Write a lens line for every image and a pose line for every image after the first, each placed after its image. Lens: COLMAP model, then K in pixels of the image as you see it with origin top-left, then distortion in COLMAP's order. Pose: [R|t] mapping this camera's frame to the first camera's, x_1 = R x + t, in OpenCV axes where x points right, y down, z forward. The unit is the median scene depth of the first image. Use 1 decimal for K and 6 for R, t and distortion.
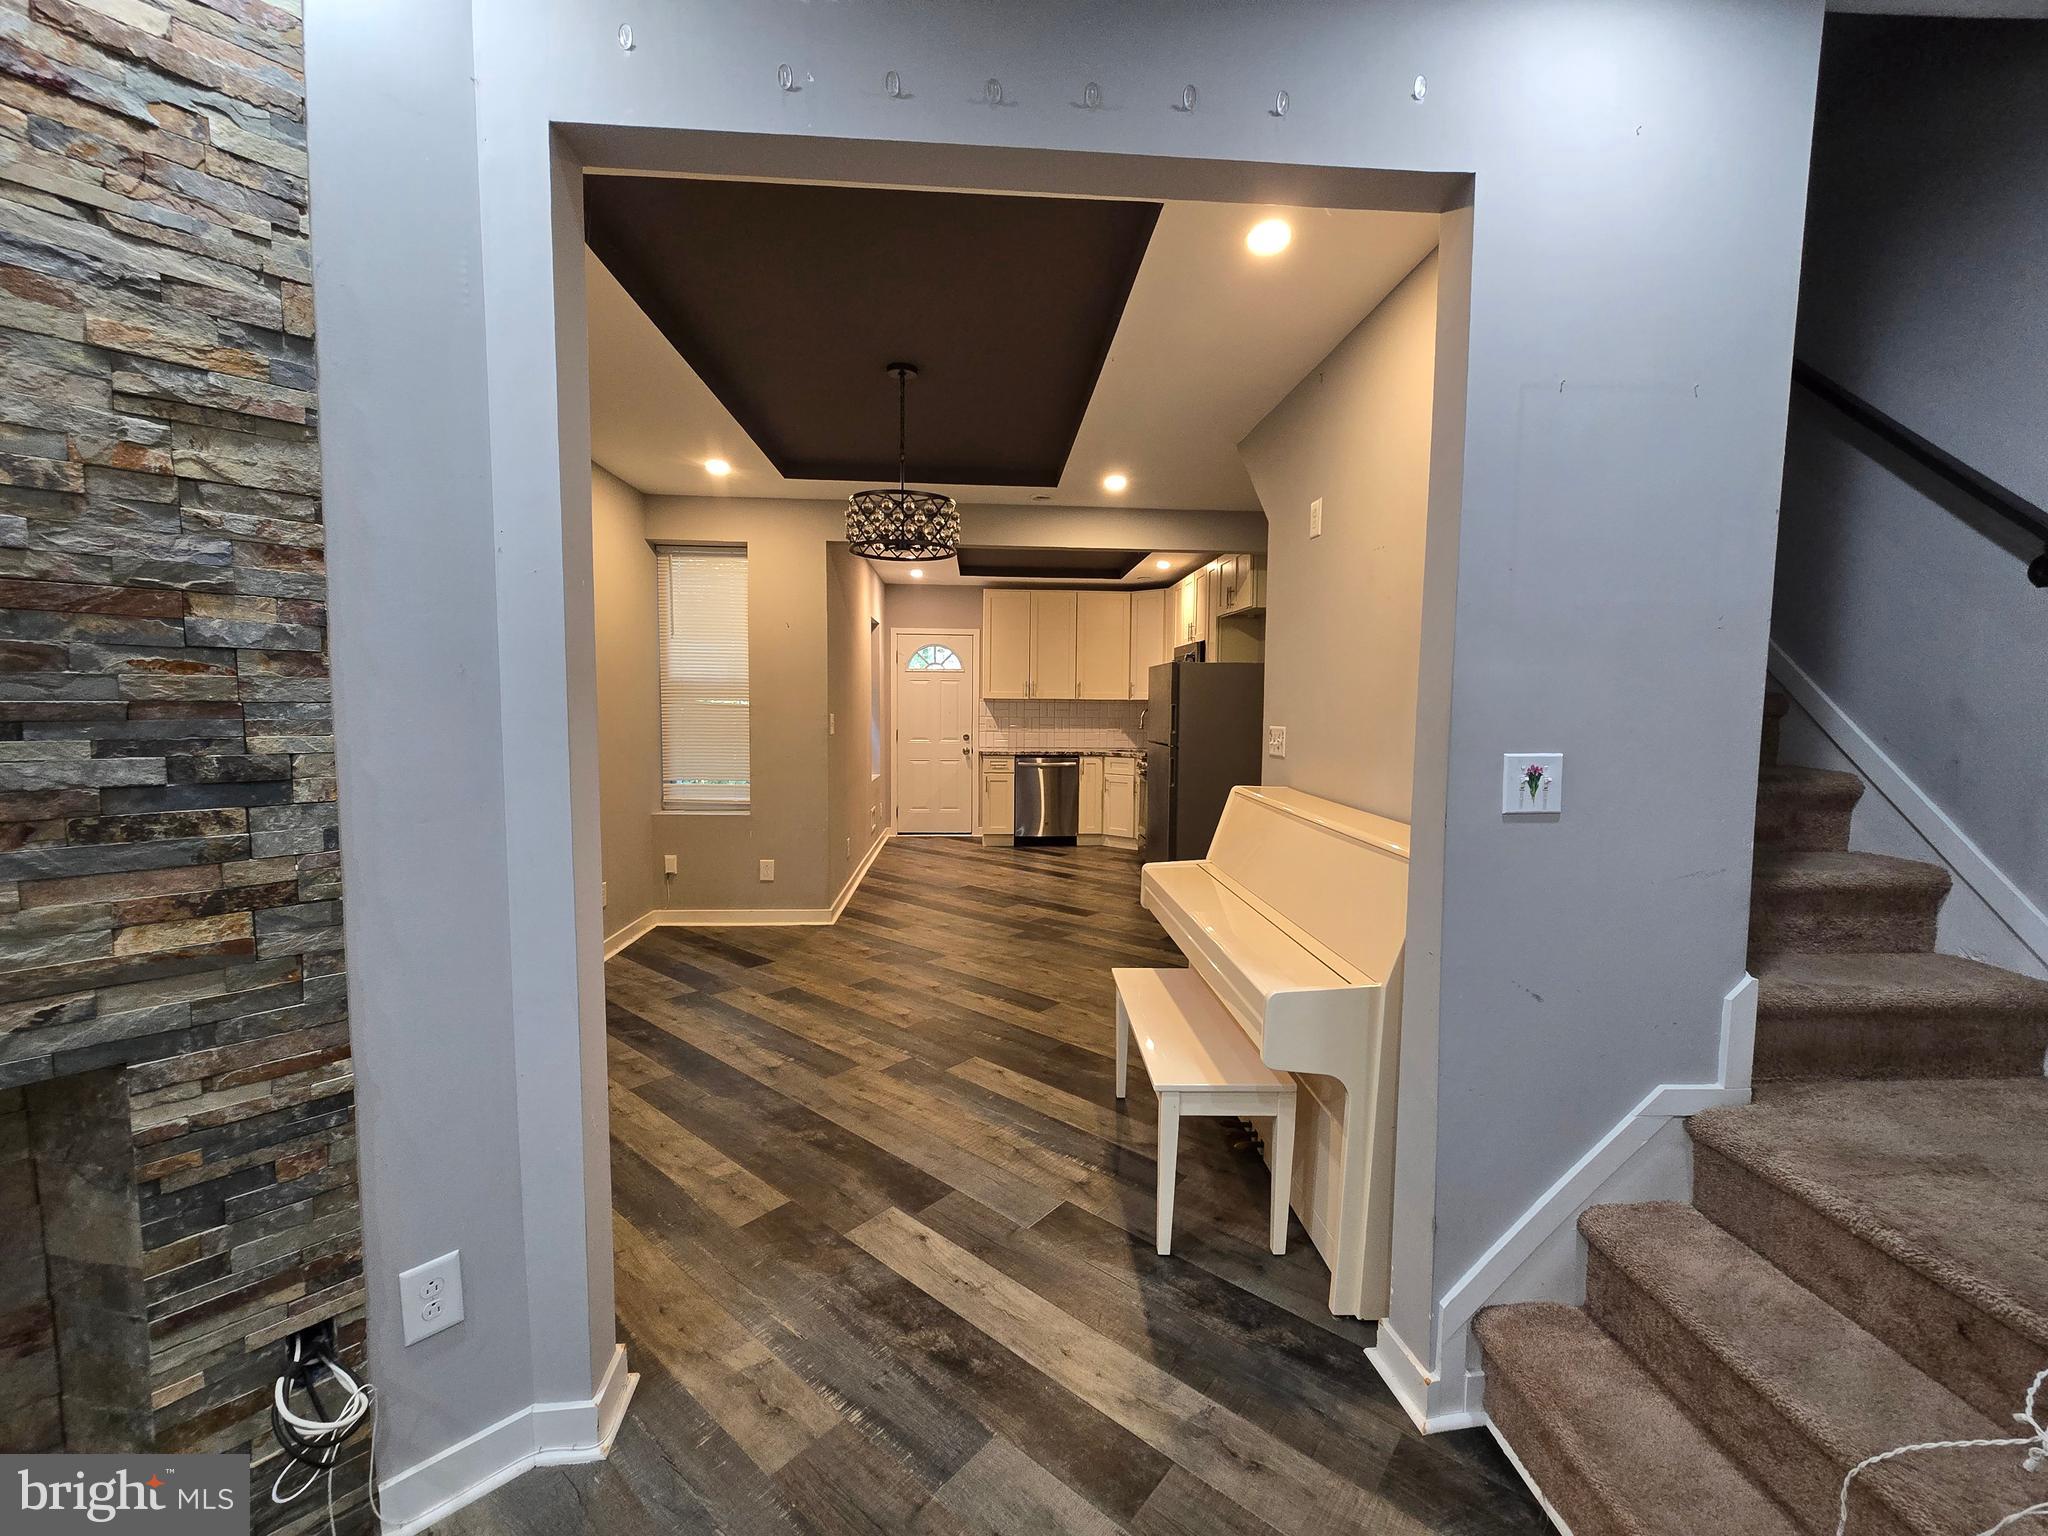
lens RADIAL K [[839.9, 0, 1032.0], [0, 839.9, 765.0], [0, 0, 1]] dist [-0.004451, 0.000735]
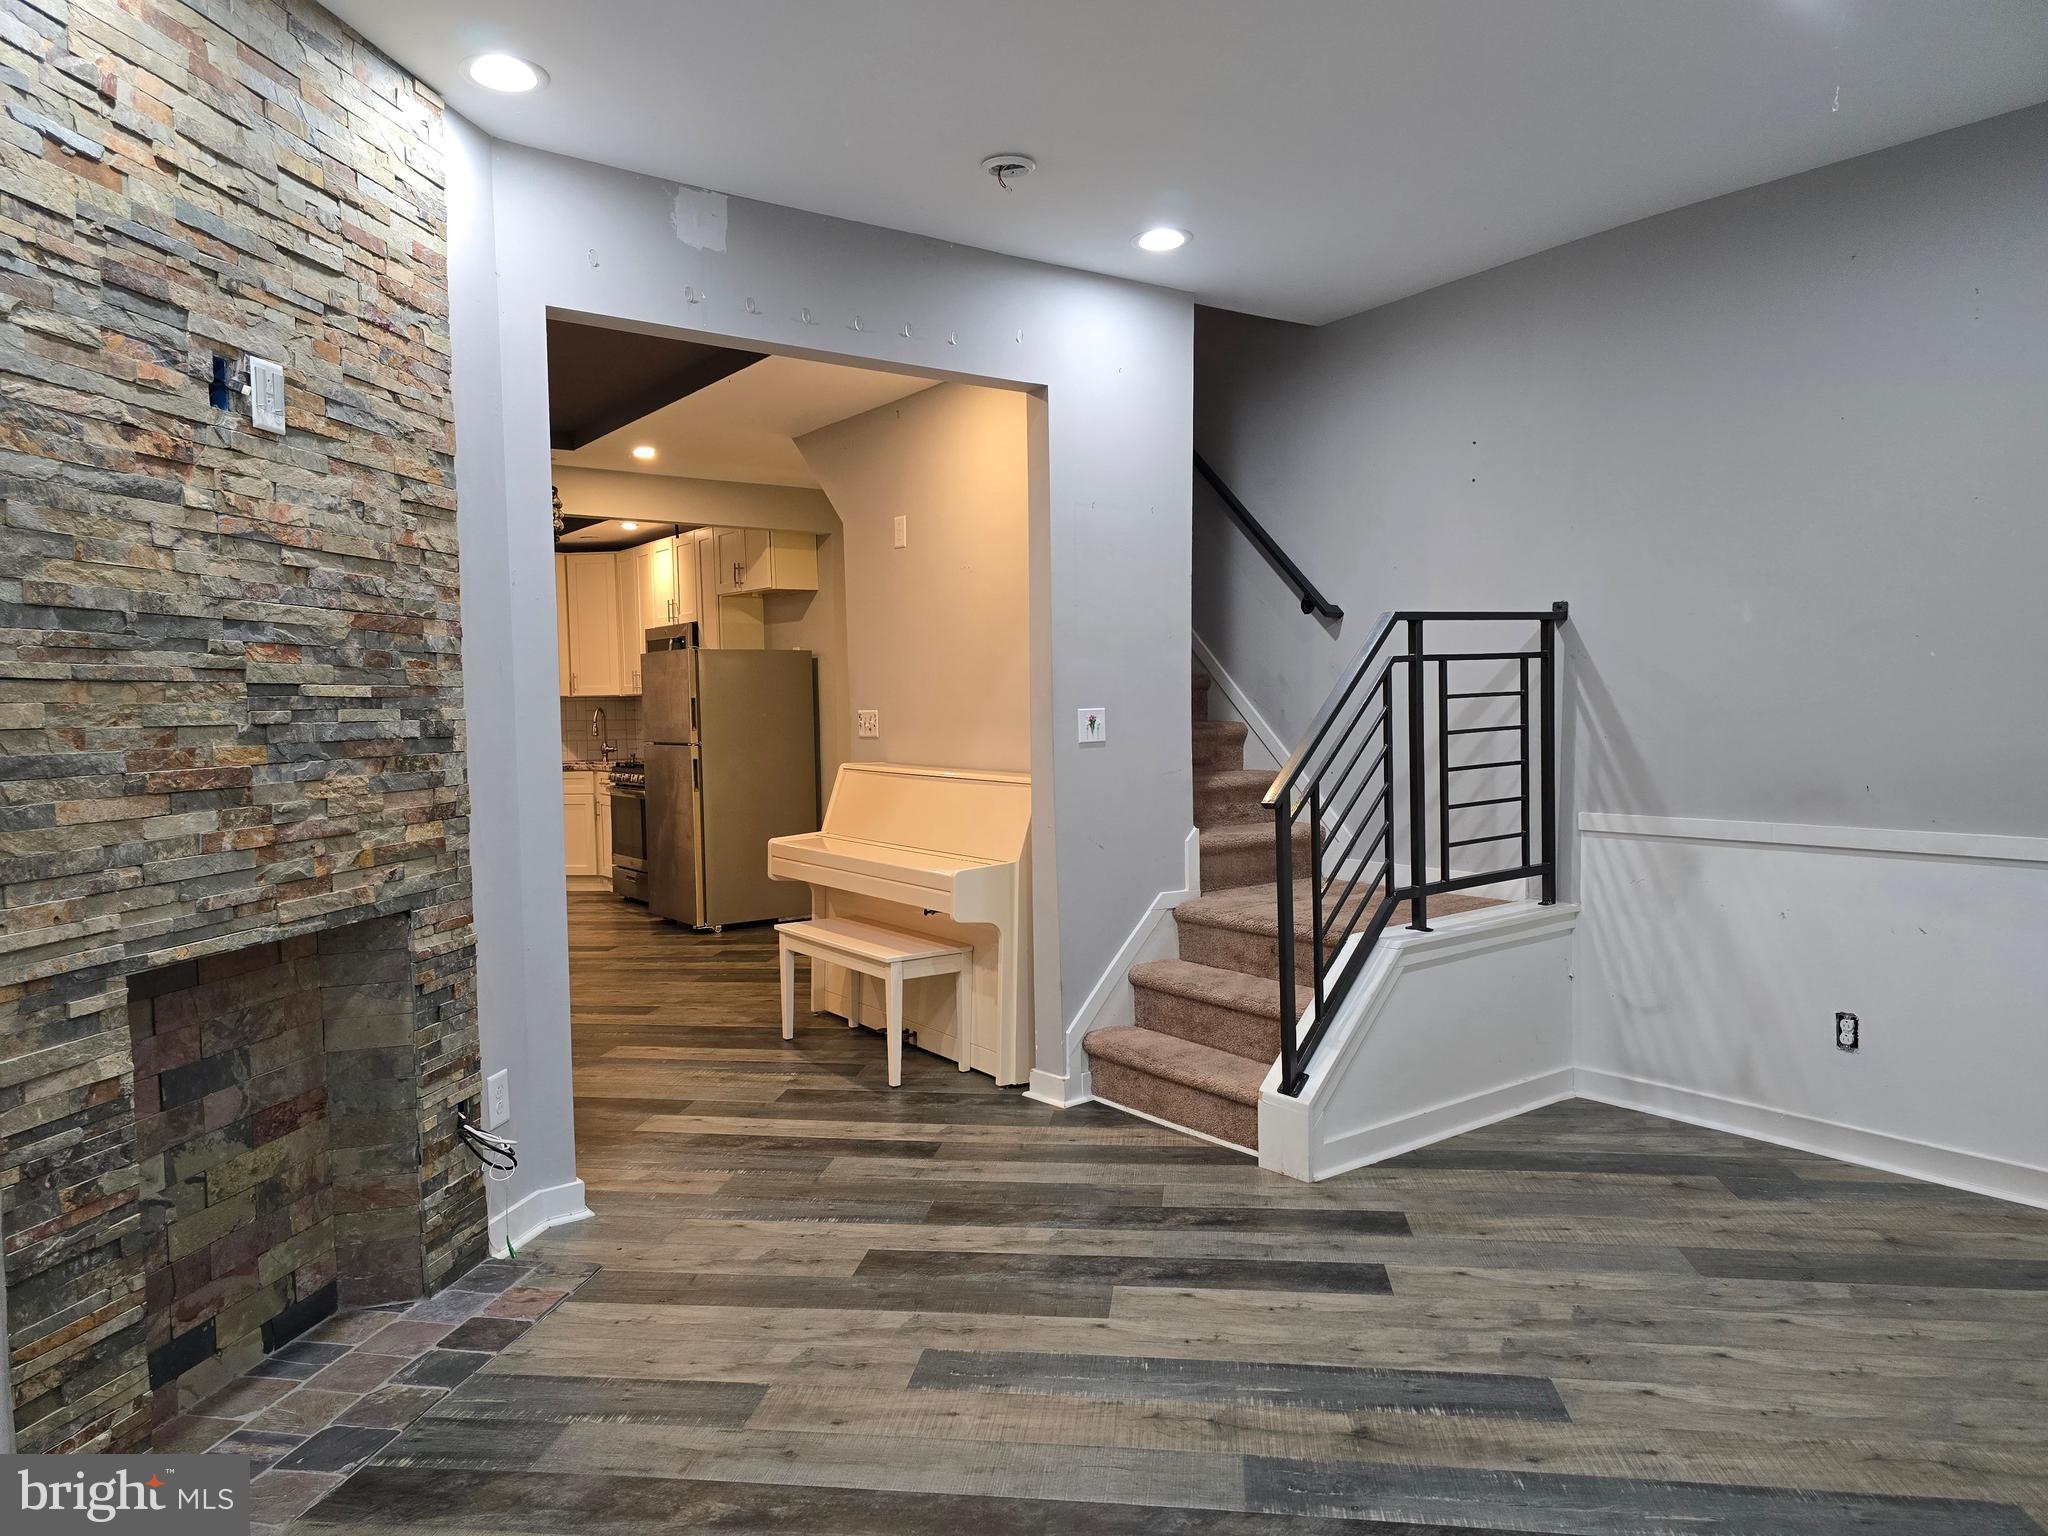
lens RADIAL K [[1370.7, 0, 1025.8], [0, 1370.7, 776.3], [0, 0, 1]] dist [0.066859, -0.064863]
pose [[0.843509, -0.050987, 0.534690, -1.072995], [0.063218, 0.997989, -0.004565, 0.133850], [-0.533382, 0.037652, 0.845036, -1.364915]]
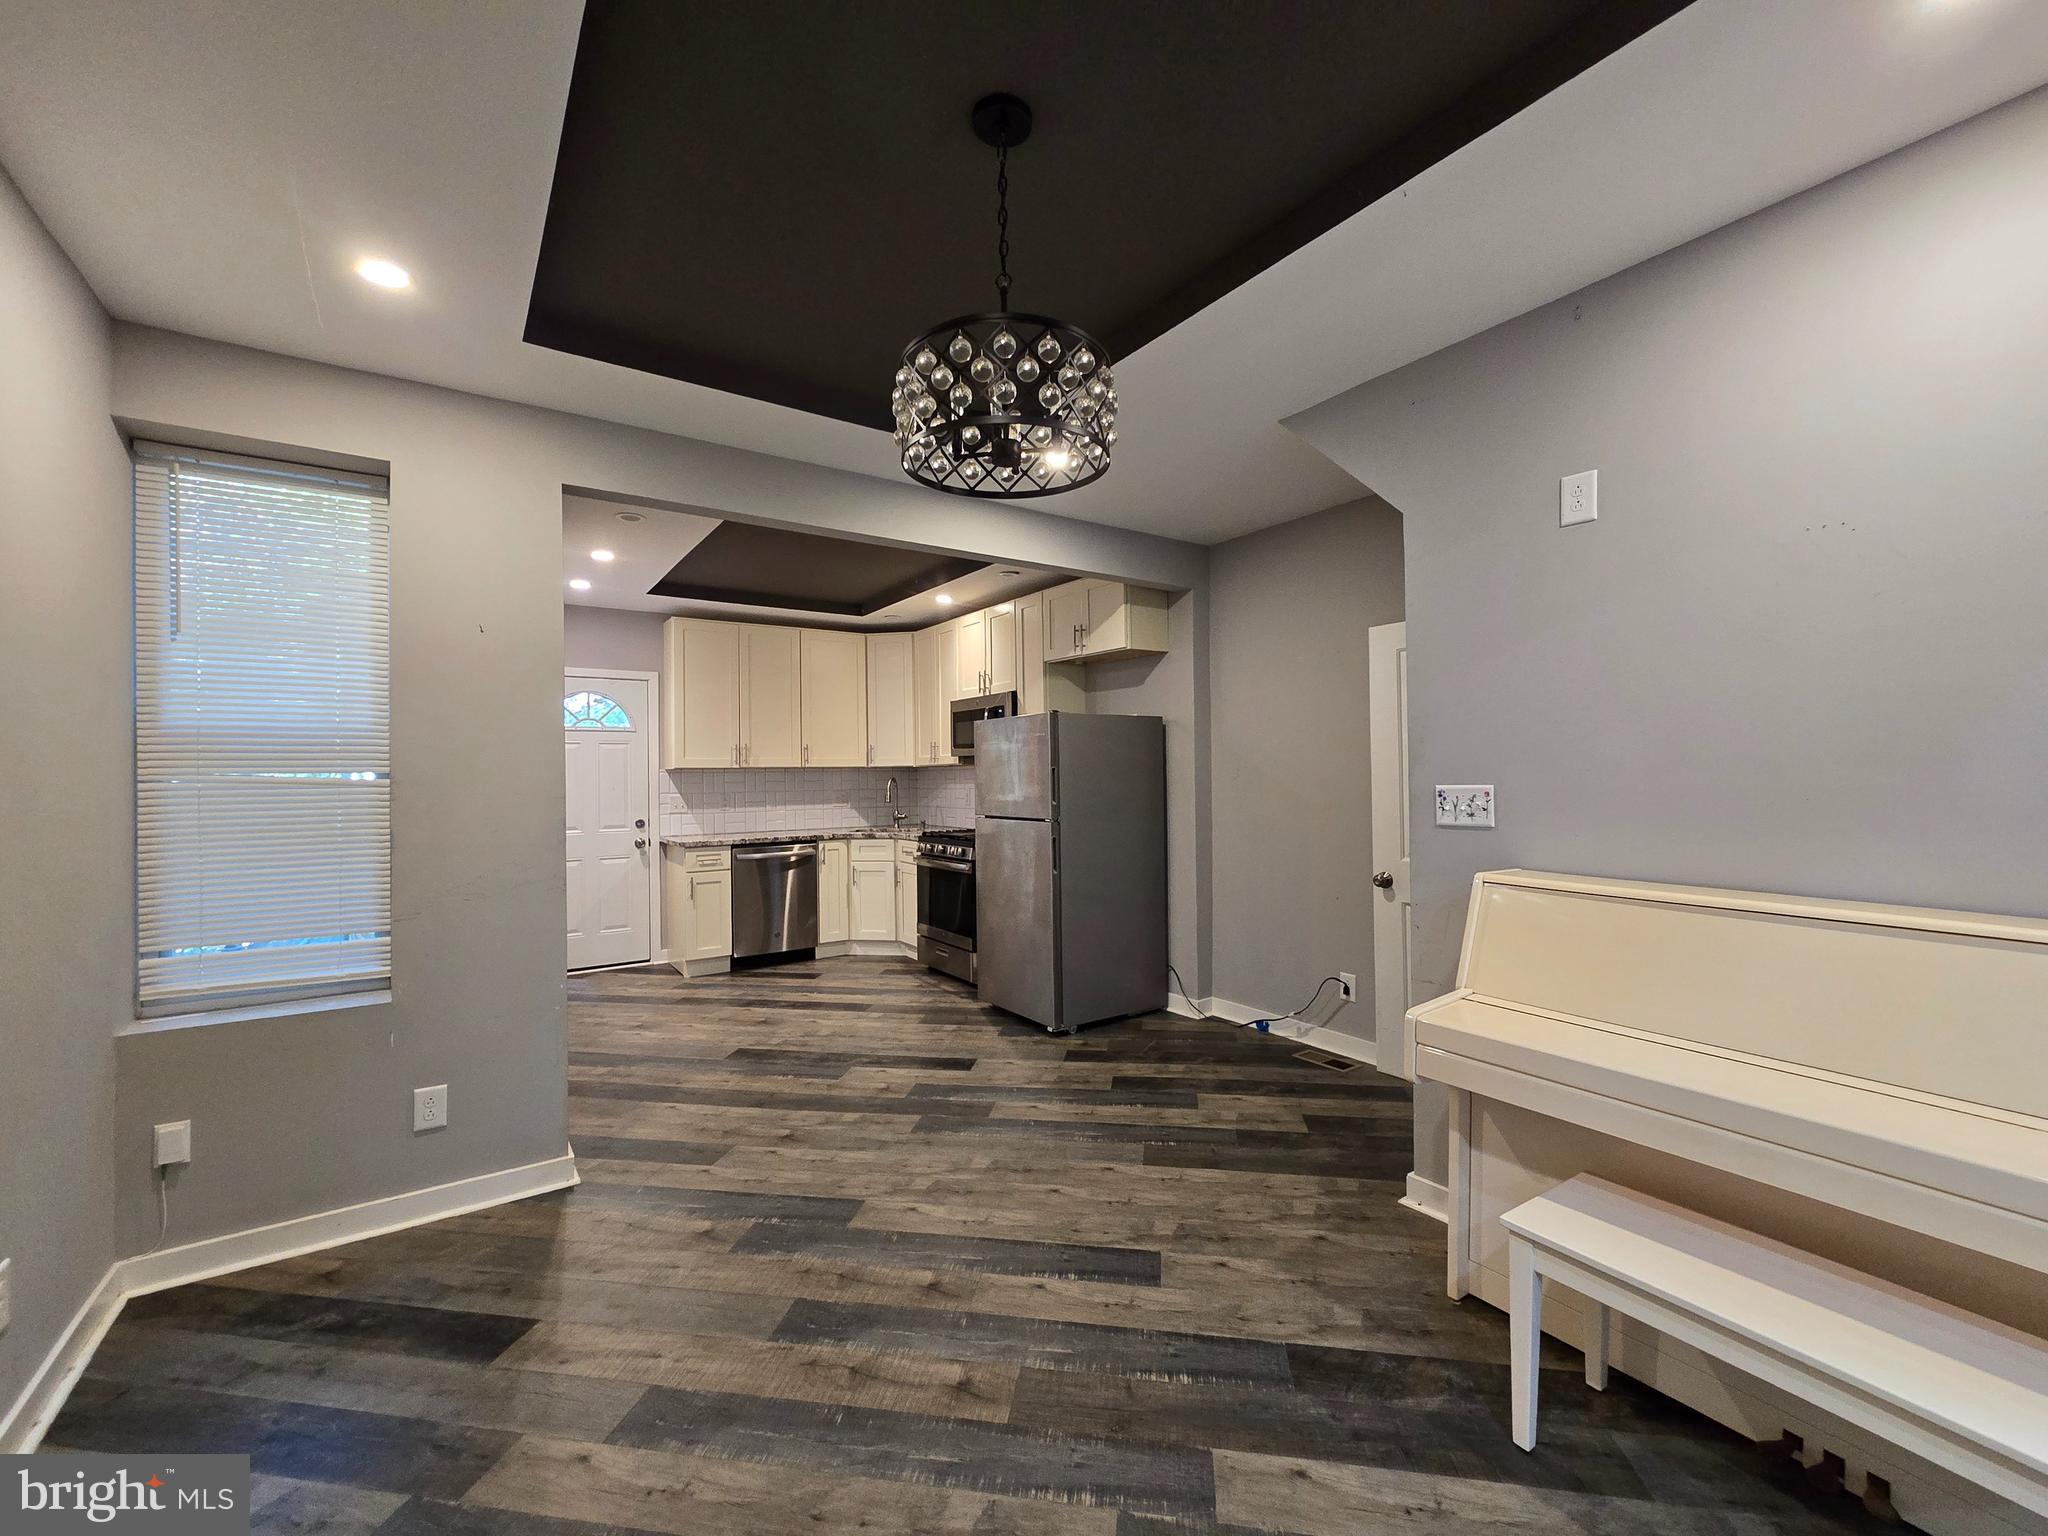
lens RADIAL K [[839.9, 0, 1028.2], [0, 839.9, 765.0], [0, 0, 1]] dist [-0.004451, 0.000735]
pose [[0.858307, -0.015782, 0.512893, -0.857197], [0.059911, 0.995773, -0.069619, -0.072772], [-0.509626, 0.090482, 0.855625, 1.208422]]
